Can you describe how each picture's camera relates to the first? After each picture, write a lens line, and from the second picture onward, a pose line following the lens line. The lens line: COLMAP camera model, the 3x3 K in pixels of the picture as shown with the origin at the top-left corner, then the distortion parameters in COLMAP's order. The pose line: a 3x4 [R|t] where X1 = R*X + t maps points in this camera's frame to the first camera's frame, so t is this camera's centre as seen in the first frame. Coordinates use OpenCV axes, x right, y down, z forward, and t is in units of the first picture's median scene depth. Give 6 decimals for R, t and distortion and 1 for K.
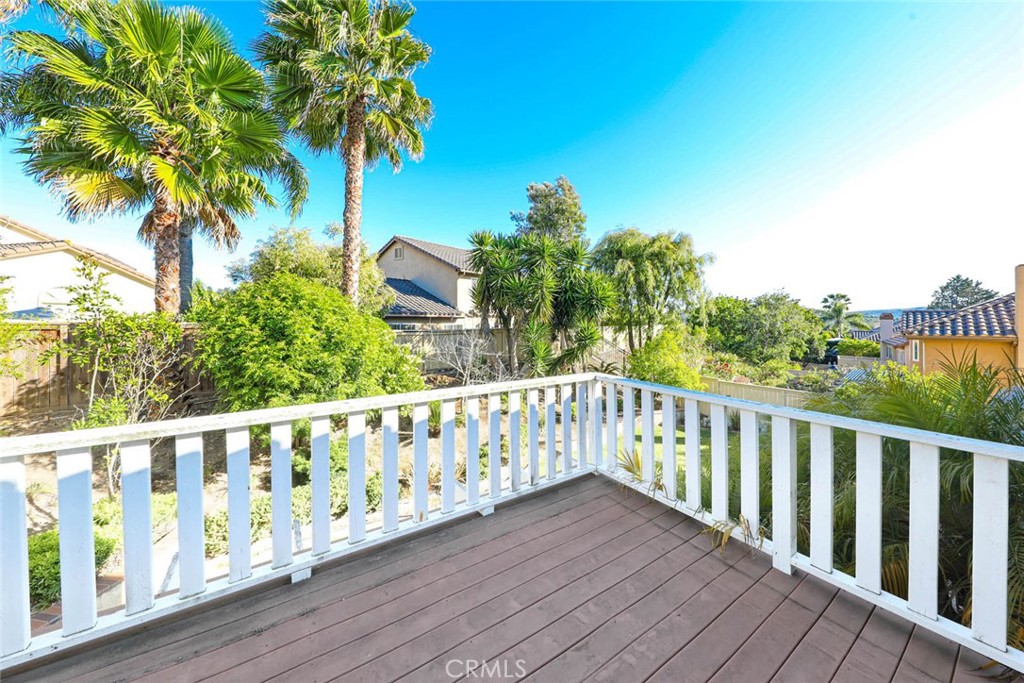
lens RADIAL K [[329.6, 0, 512.0], [0, 329.6, 341.5], [0, 0, 1]] dist [0.006555, 0.000013]
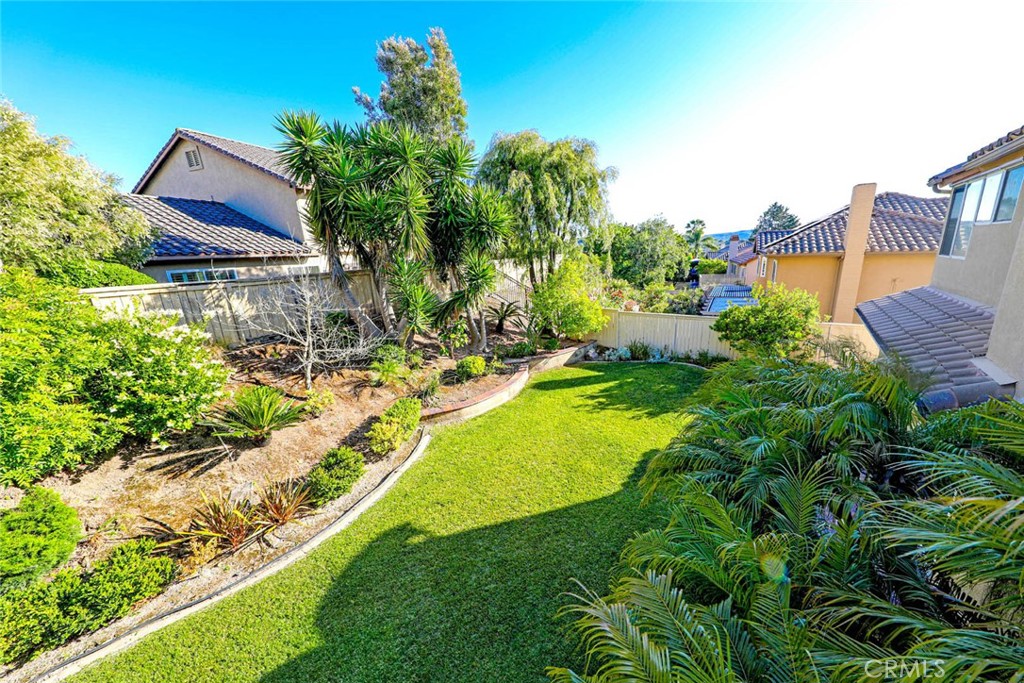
lens RADIAL K [[329.6, 0, 512.0], [0, 329.6, 341.5], [0, 0, 1]] dist [0.006555, 0.000013]
pose [[0.957855, -0.113509, 0.263873, 0.066551], [0.059668, 0.977200, 0.203762, -0.012532], [-0.280986, -0.179430, 0.942789, 0.179223]]
